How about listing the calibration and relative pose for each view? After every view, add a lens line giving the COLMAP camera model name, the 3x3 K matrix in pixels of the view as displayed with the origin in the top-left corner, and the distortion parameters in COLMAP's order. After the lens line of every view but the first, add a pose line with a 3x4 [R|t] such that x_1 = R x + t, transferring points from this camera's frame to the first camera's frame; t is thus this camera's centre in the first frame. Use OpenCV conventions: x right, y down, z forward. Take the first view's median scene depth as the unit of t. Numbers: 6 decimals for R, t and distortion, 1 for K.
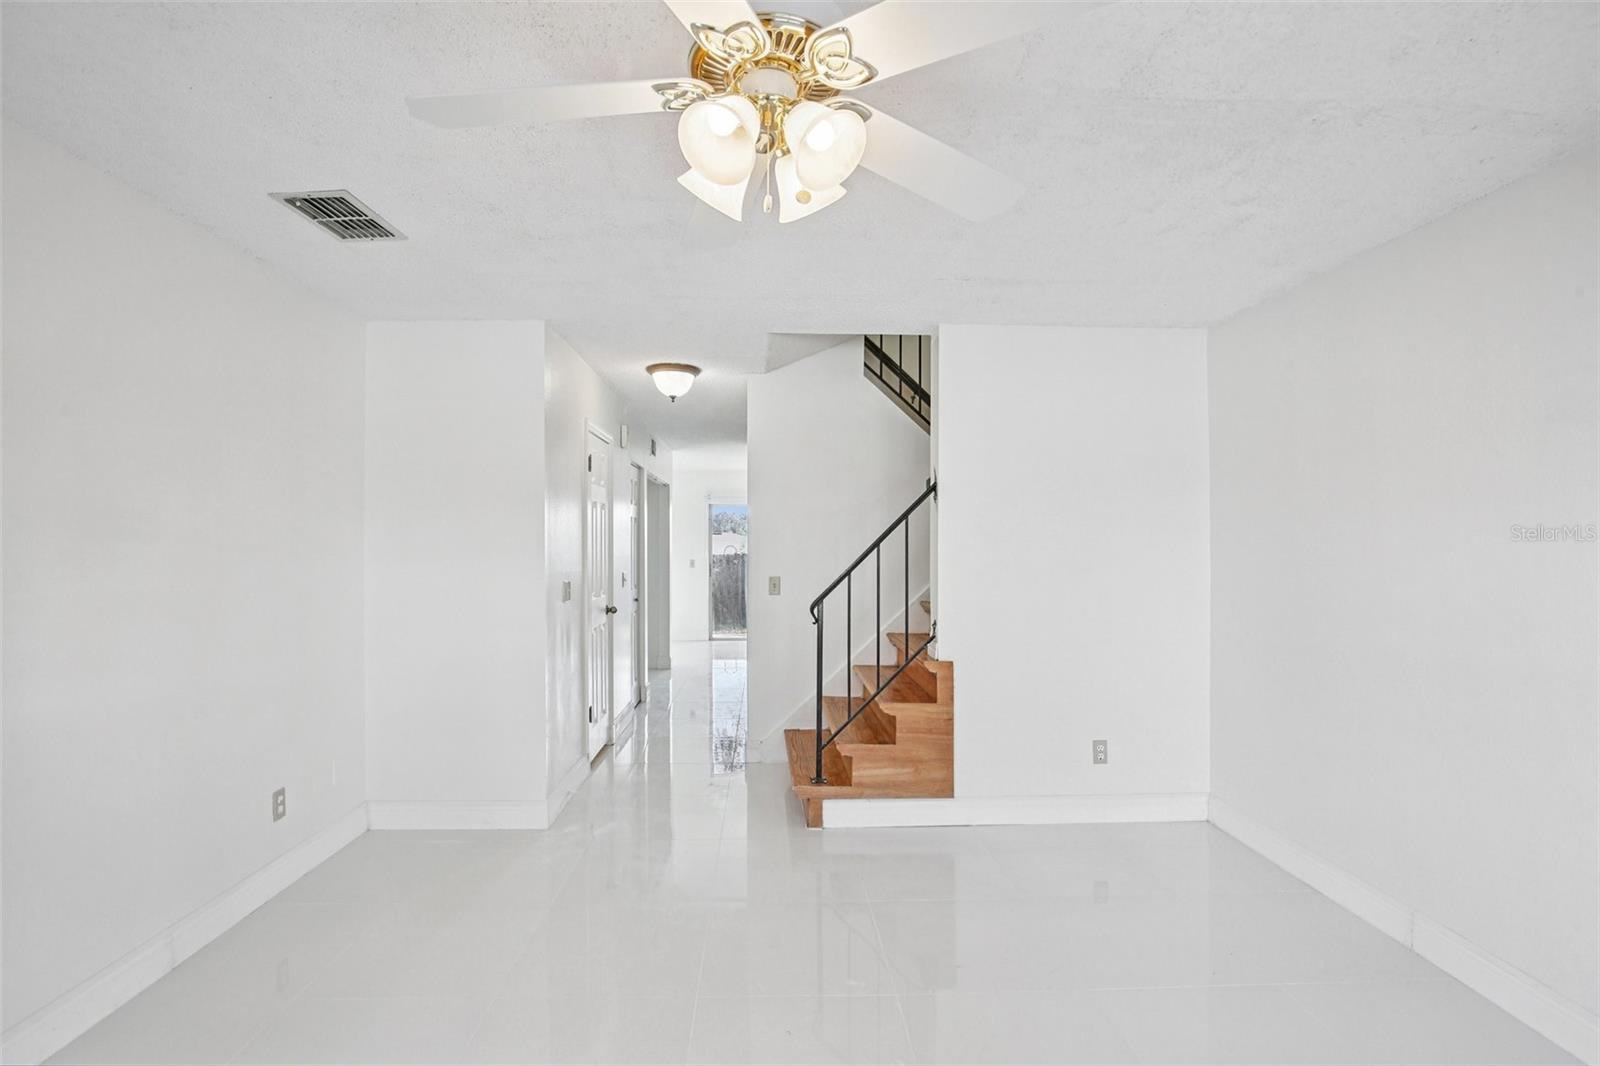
lens RADIAL K [[720.8, 0, 788.3], [0, 720.8, 536.9], [0, 0, 1]] dist [-0.041500, 0.000017]
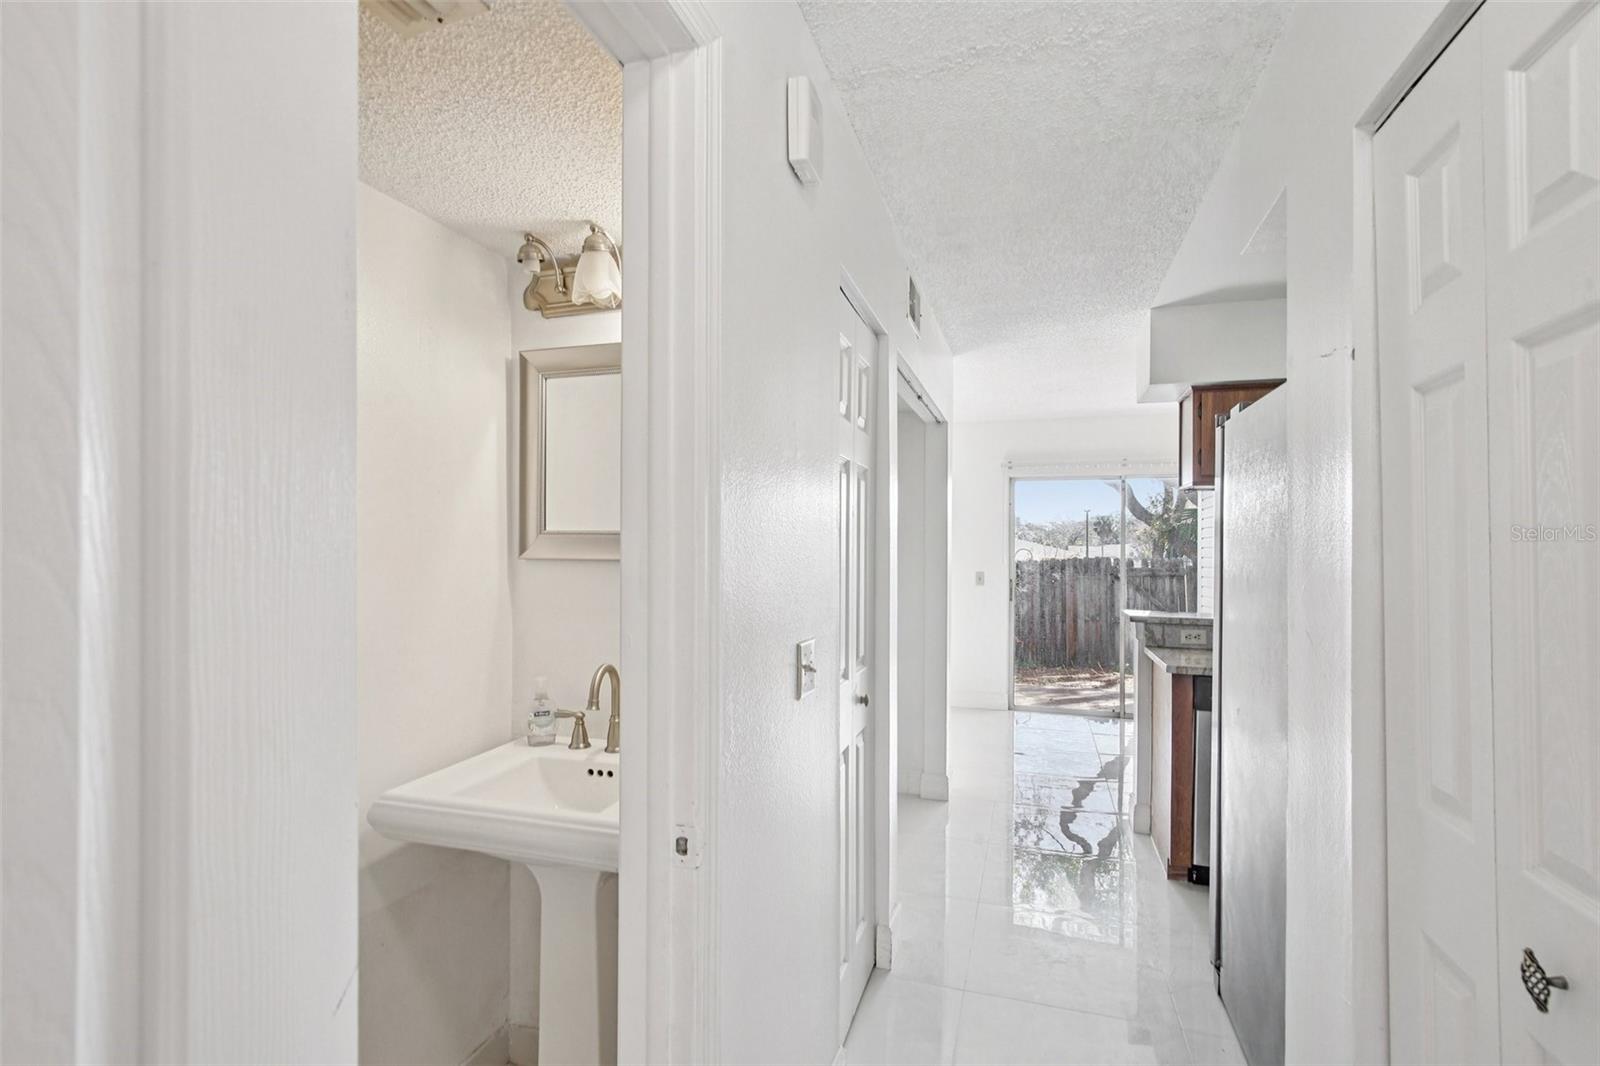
lens RADIAL K [[735.2, 0, 783.8], [0, 735.2, 547.0], [0, 0, 1]] dist [-0.019234, -0.000144]
pose [[0.935025, 0.007997, -0.354492, -0.213074], [-0.003794, 0.999914, 0.012548, 0.014675], [0.354562, -0.010388, 0.934975, 1.141904]]
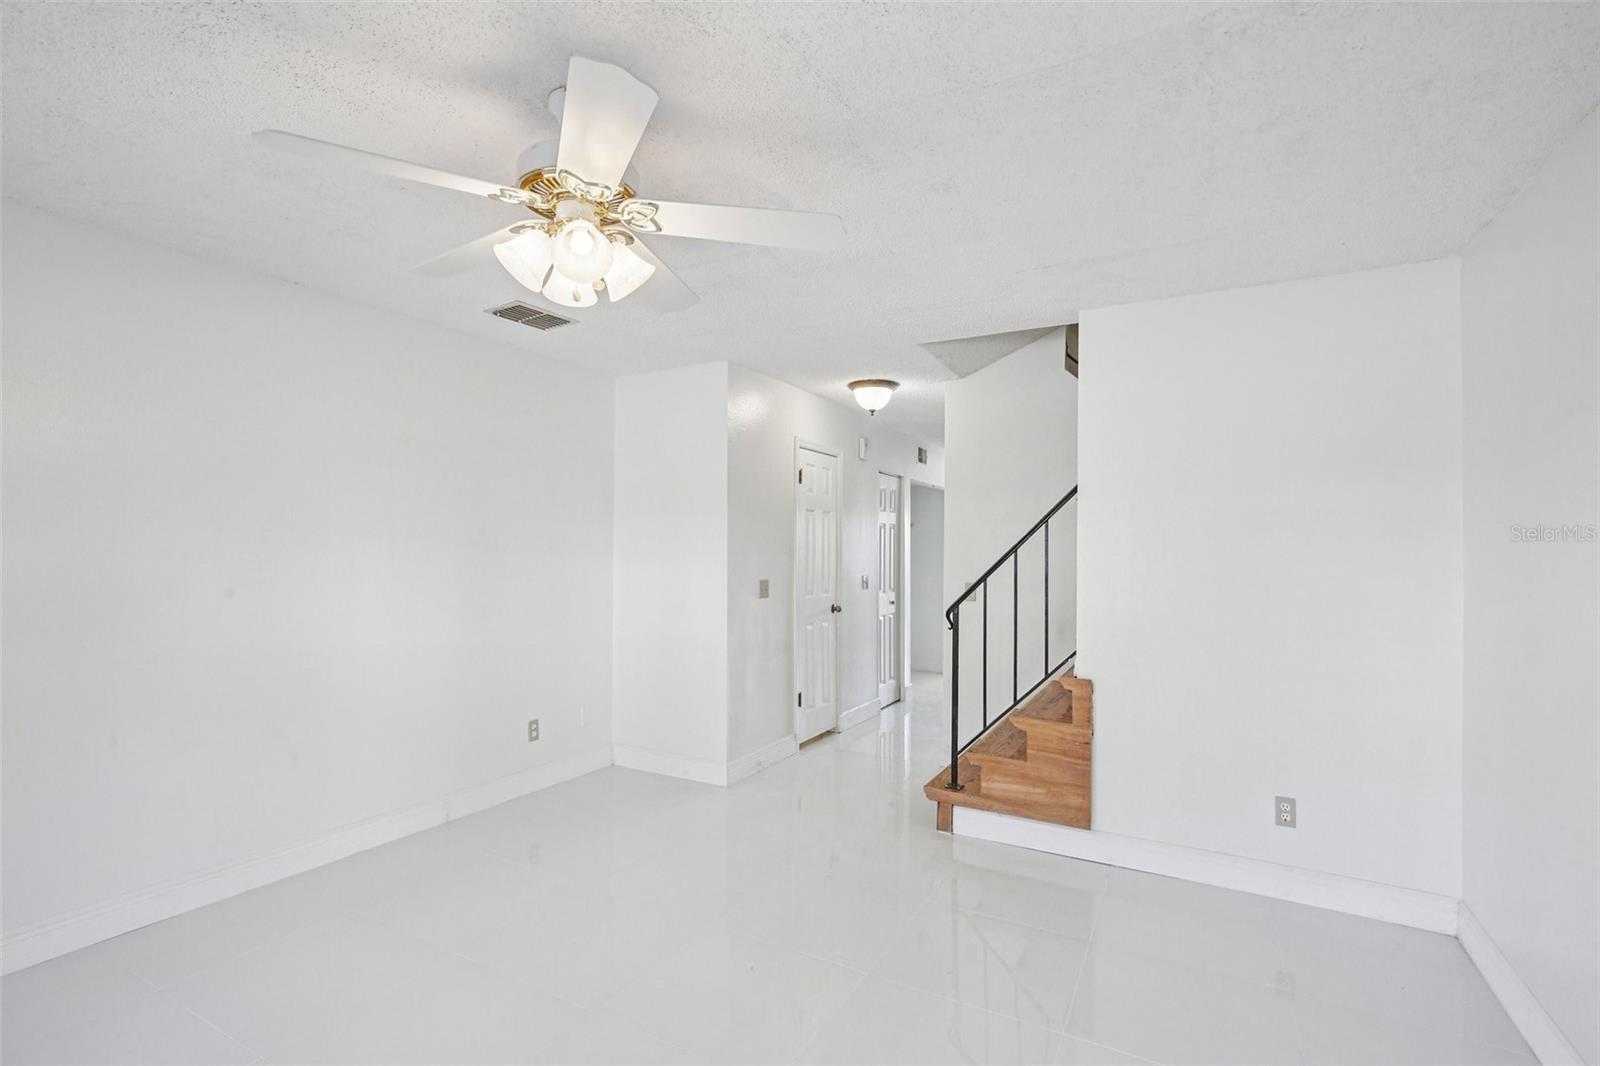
lens RADIAL K [[735.2, 0, 783.8], [0, 735.2, 547.0], [0, 0, 1]] dist [-0.019234, -0.000144]
pose [[0.848765, 0.004628, -0.528750, 0.386299], [-0.002135, 0.999984, 0.005327, 0.001335], [0.528766, -0.003392, 0.848761, 0.008398]]
